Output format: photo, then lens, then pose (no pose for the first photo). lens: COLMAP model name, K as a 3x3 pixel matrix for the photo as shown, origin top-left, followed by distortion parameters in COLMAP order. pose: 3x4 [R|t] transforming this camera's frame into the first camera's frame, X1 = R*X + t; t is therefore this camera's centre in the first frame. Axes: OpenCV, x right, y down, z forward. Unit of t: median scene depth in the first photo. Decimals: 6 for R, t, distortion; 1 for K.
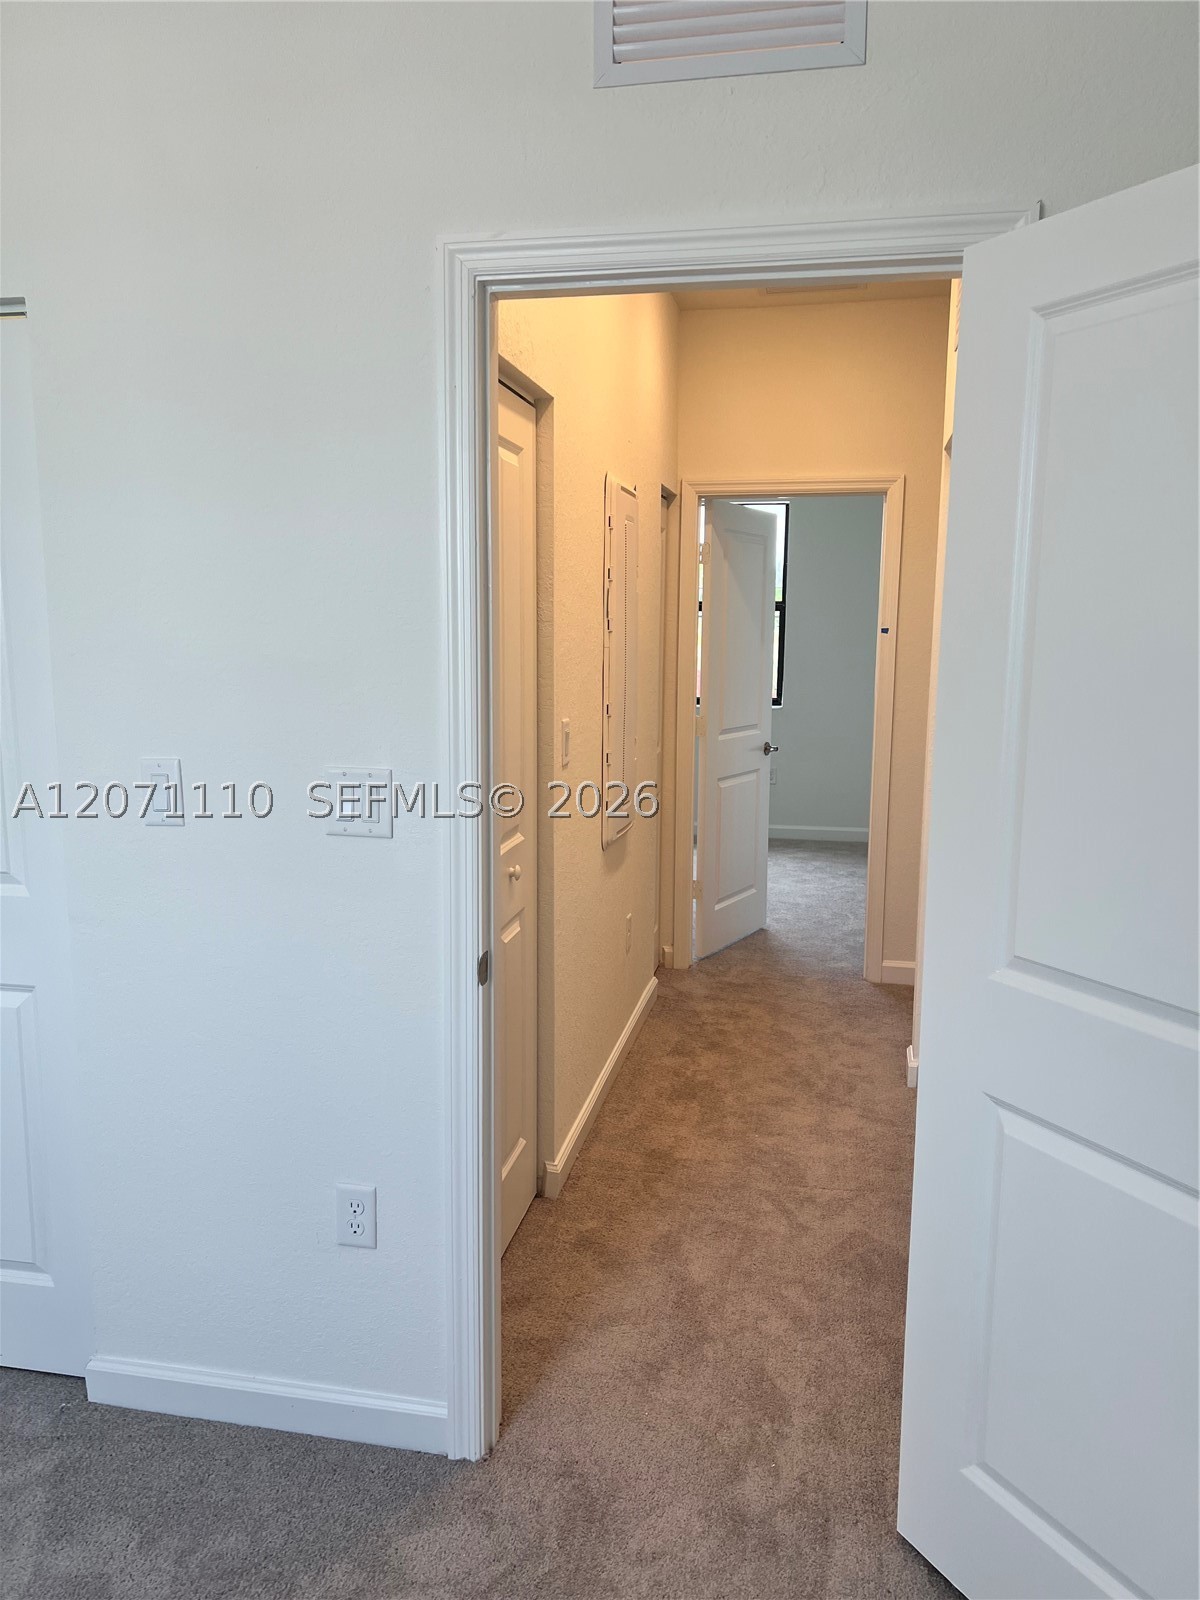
lens RADIAL K [[1168.8, 0, 600.0], [0, 1168.8, 800.0], [0, 0, 1]] dist [-0.009081, -0.002884]
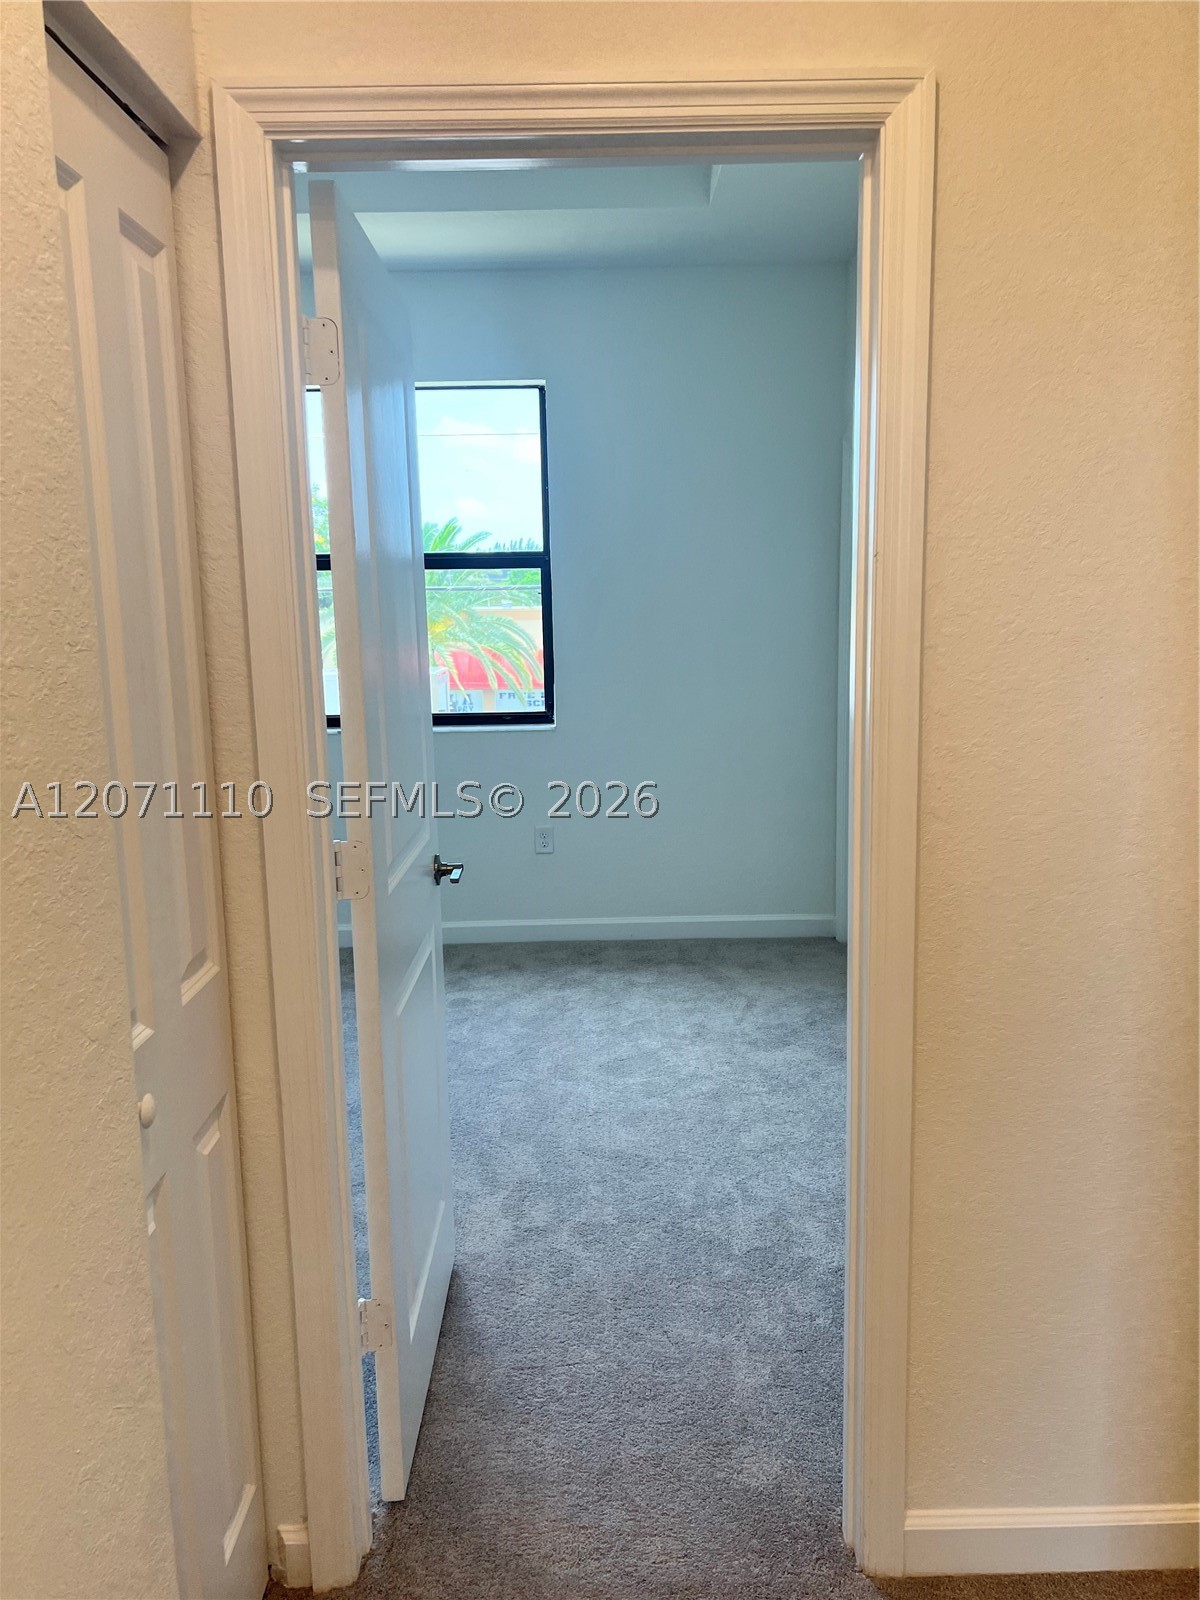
lens RADIAL K [[1168.8, 0, 600.0], [0, 1168.8, 800.0], [0, 0, 1]] dist [-0.009081, -0.002884]
pose [[0.978751, -0.058897, 0.196411, 0.095205], [0.056402, 0.998241, 0.018276, -0.090250], [-0.197142, -0.006810, 0.980351, 0.675047]]
